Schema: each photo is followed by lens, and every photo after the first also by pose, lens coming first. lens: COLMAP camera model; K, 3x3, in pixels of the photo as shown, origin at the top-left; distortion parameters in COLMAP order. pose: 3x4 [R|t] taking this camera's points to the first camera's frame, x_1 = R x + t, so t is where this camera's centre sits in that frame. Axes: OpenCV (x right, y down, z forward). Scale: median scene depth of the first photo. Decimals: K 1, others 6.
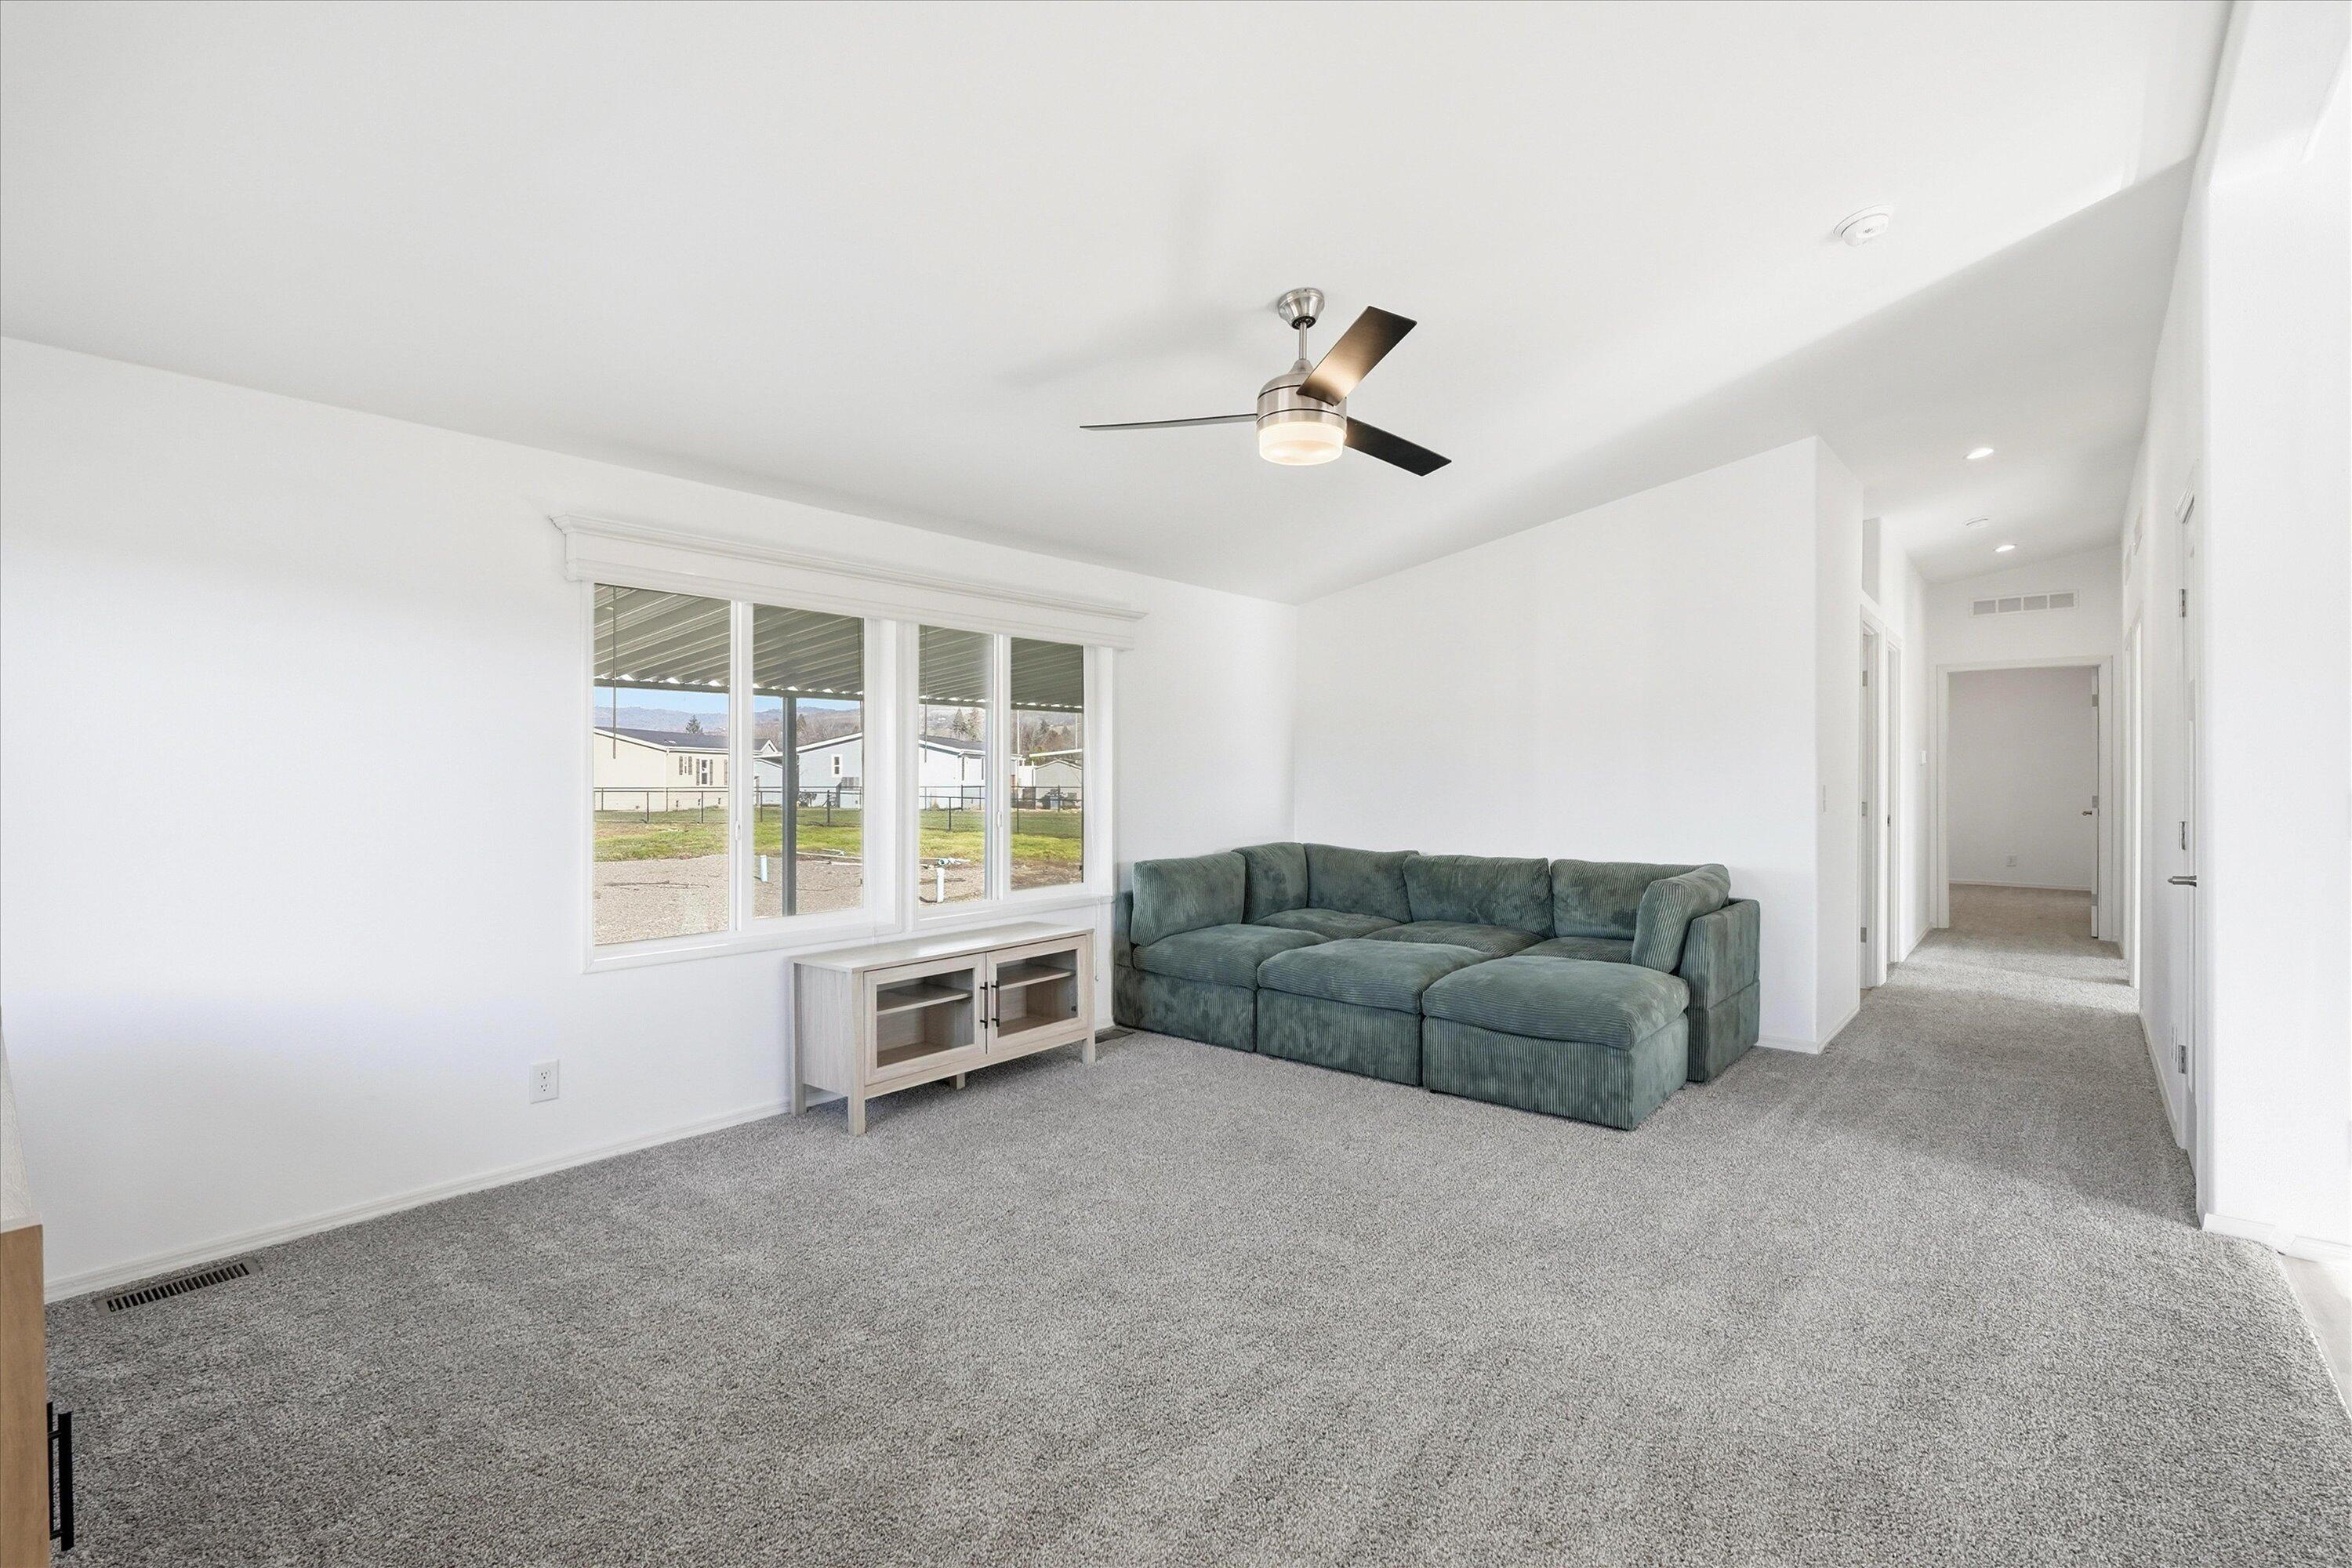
lens RADIAL K [[1078.4, 0, 1176.0], [0, 1078.4, 784.0], [0, 0, 1]] dist [-0.027023, -0.000173]
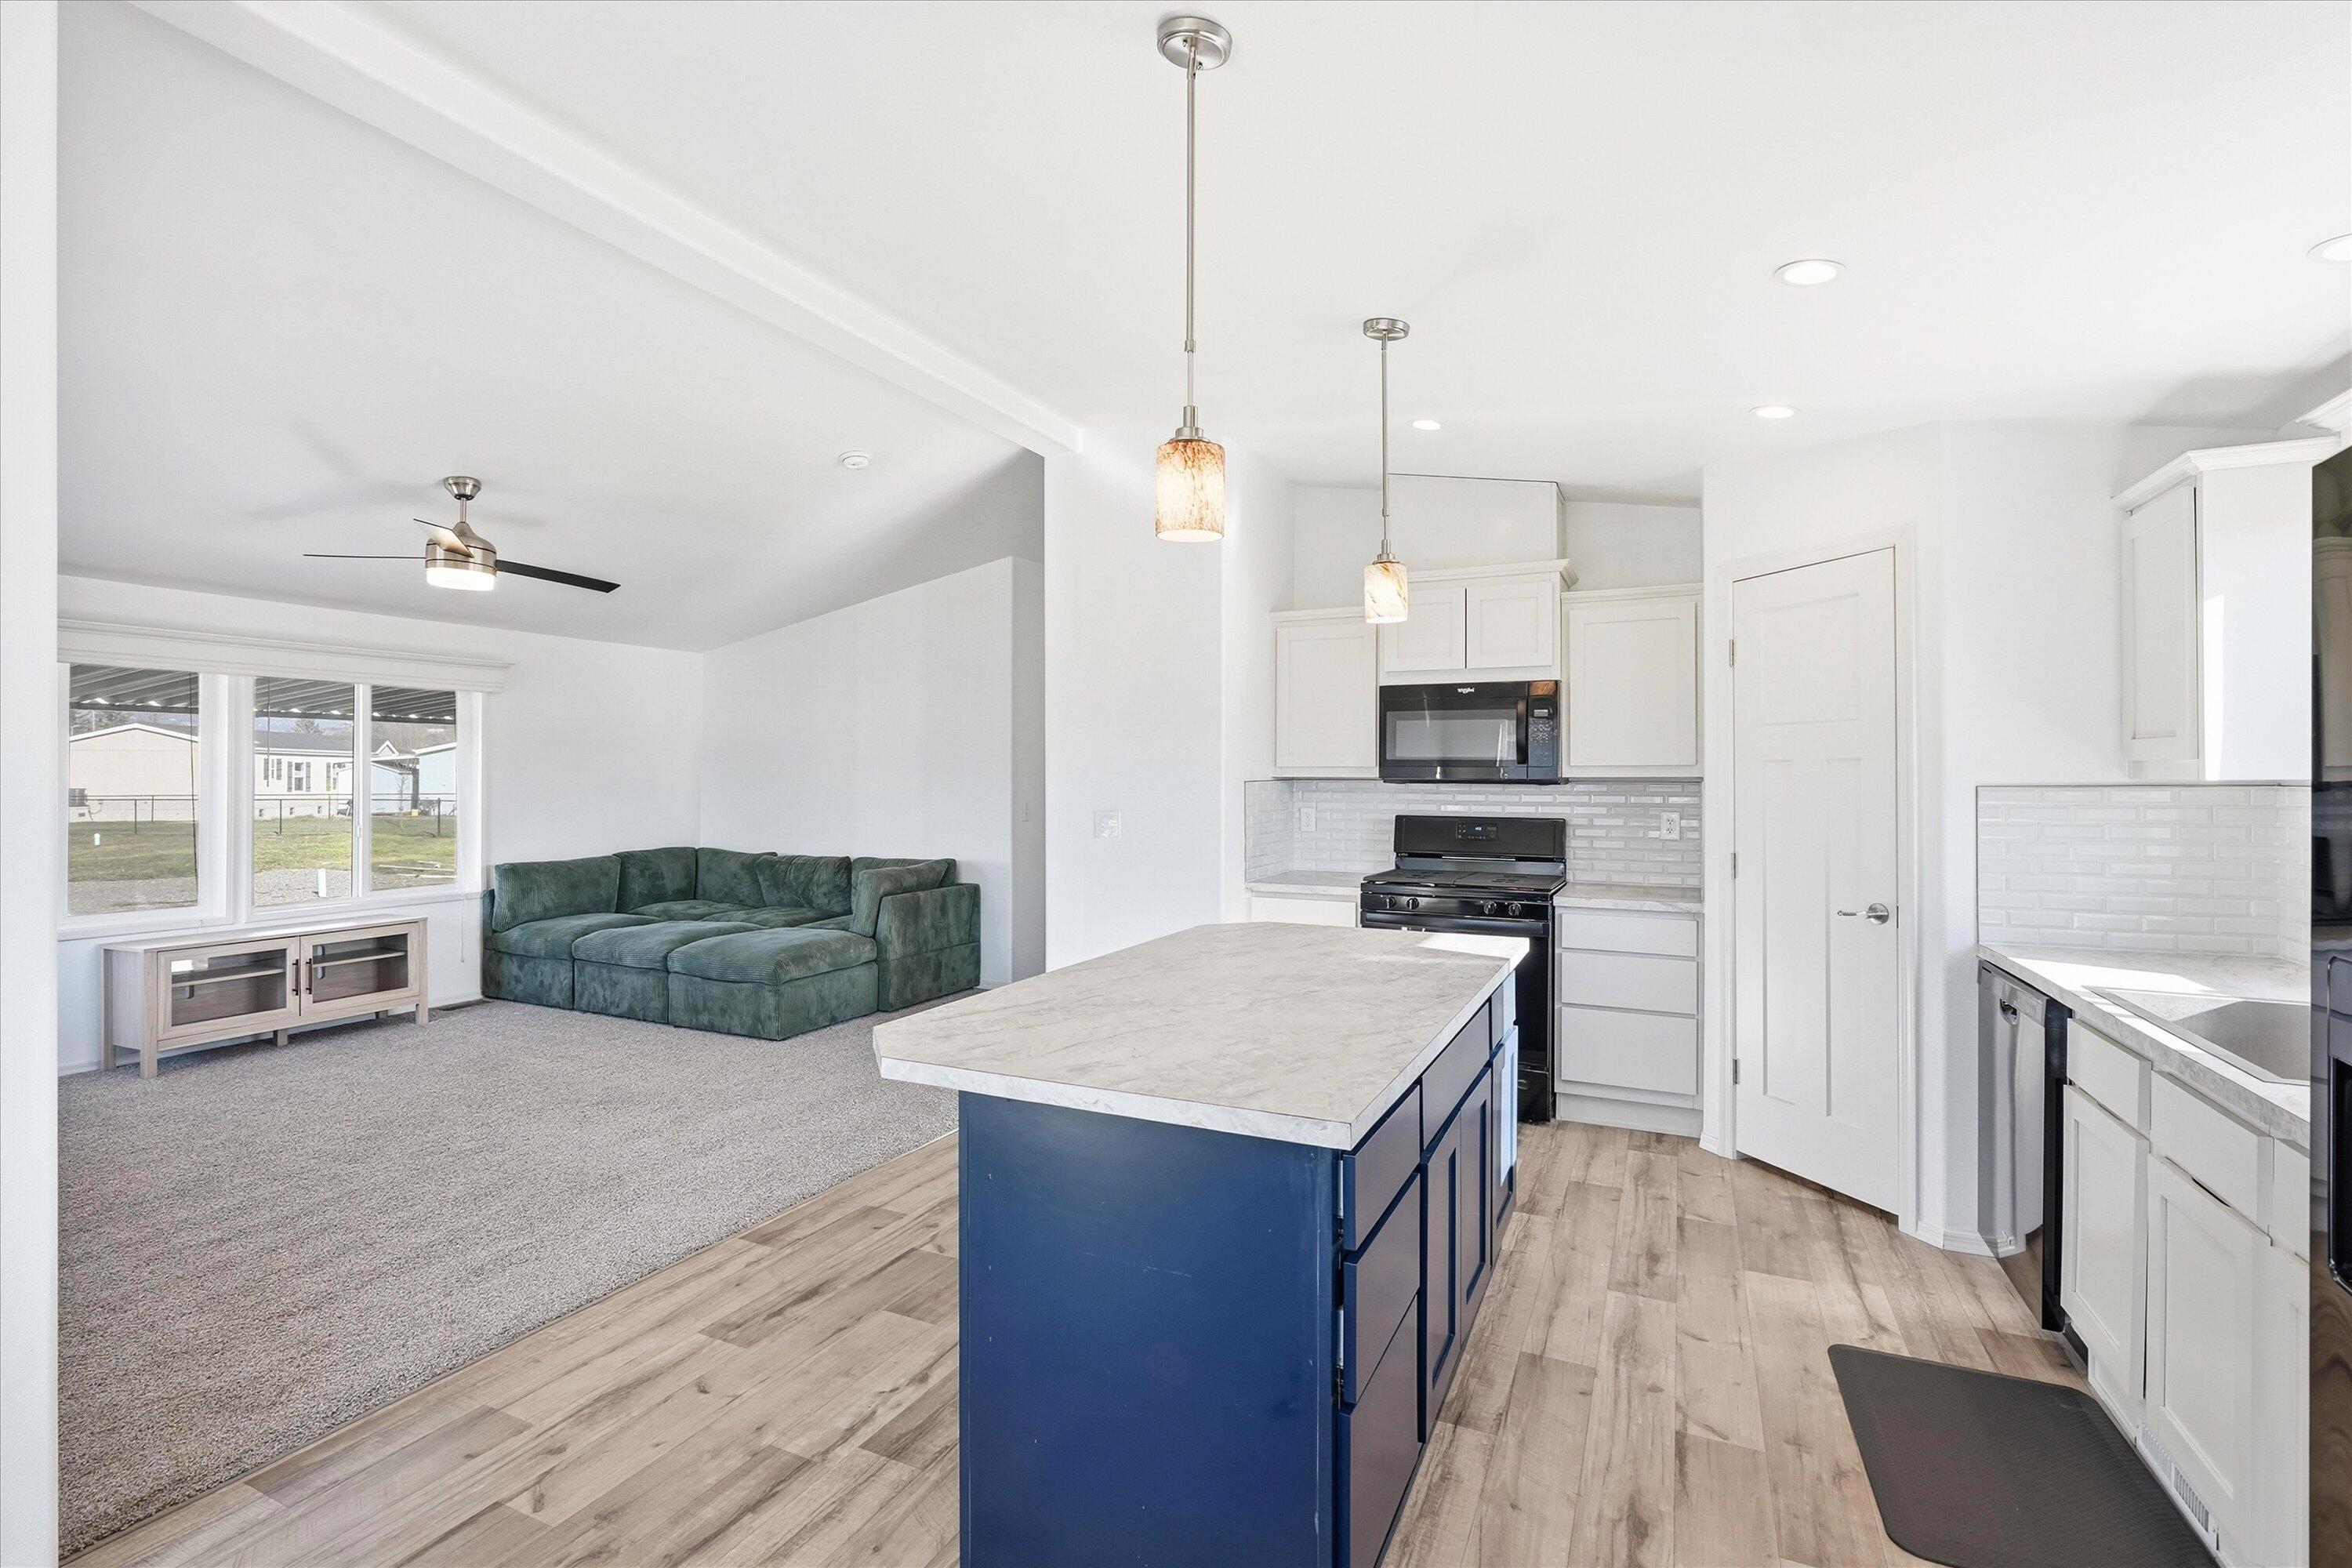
lens RADIAL K [[1083.0, 0, 1166.1], [0, 1083.0, 774.4], [0, 0, 1]] dist [-0.002989, -0.000491]
pose [[0.969654, 0.001379, 0.244479, 0.434476], [0.001492, 0.999932, -0.011558, -0.017469], [-0.244478, 0.011572, 0.969586, -0.430305]]
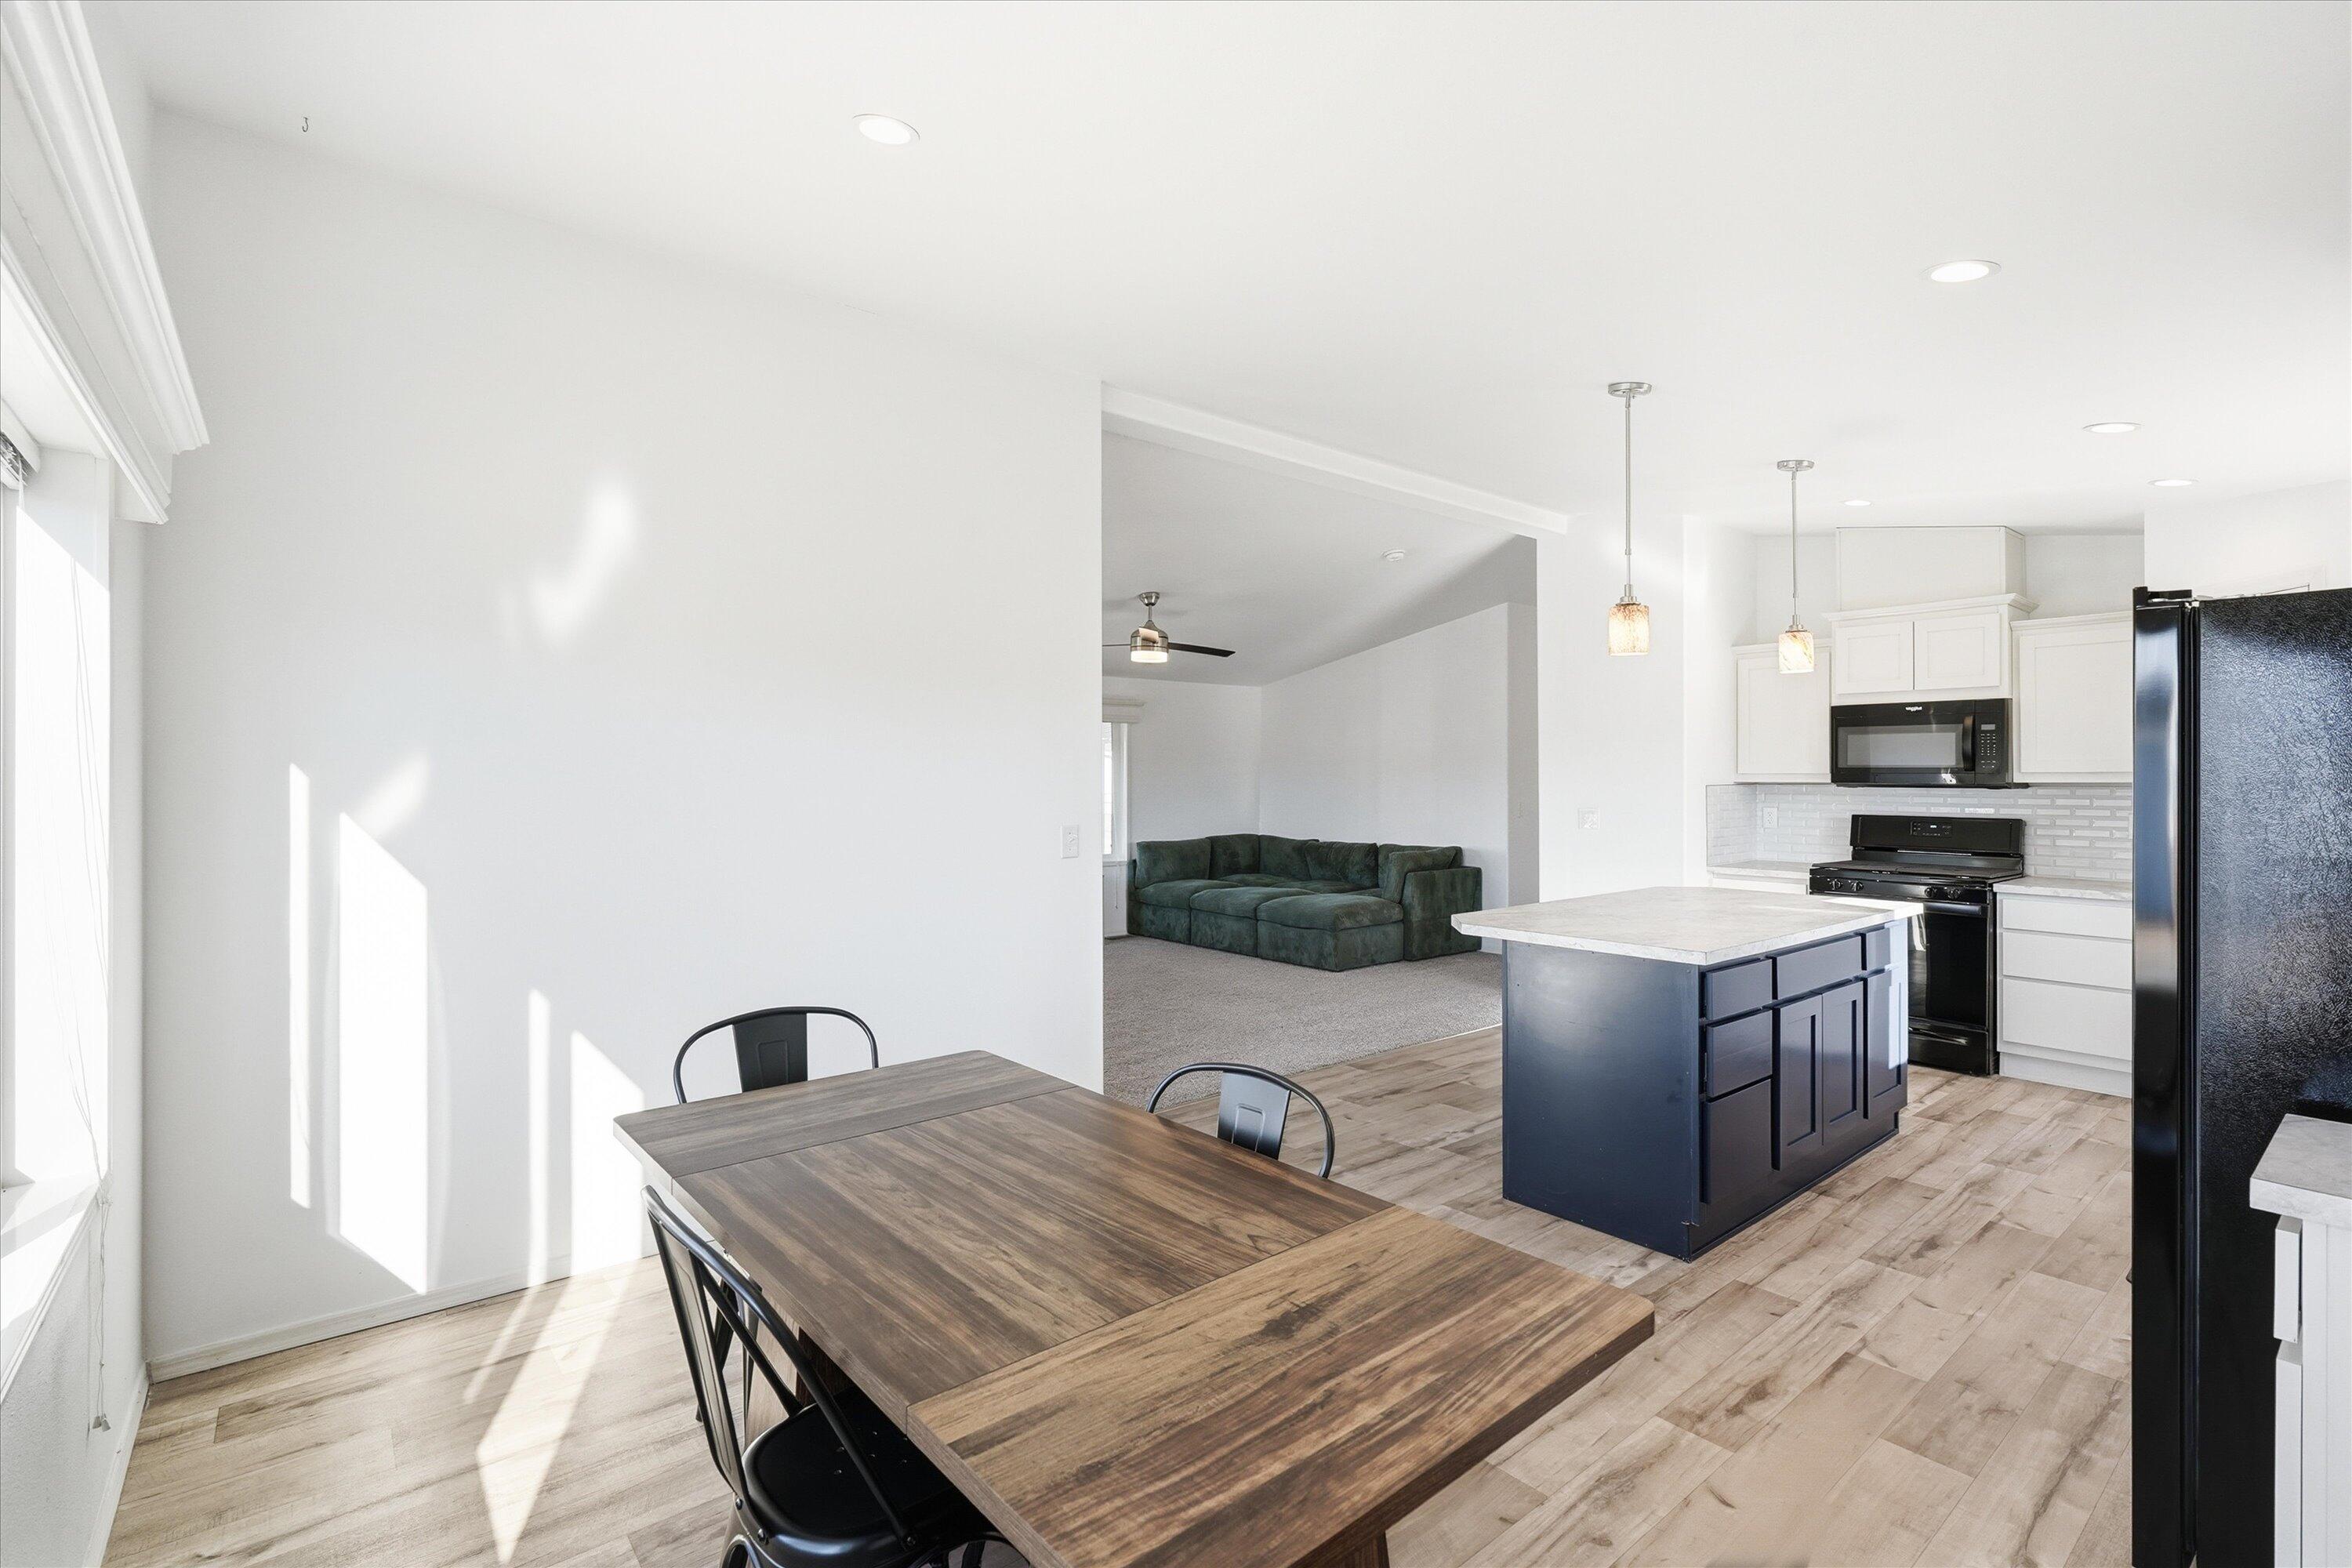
lens RADIAL K [[1083.0, 0, 1166.1], [0, 1083.0, 774.4], [0, 0, 1]] dist [-0.002989, -0.000491]
pose [[0.982540, -0.000931, -0.186048, 0.369149], [-0.001611, 0.999907, -0.013509, -0.017380], [0.186043, 0.013572, 0.982448, -0.820554]]
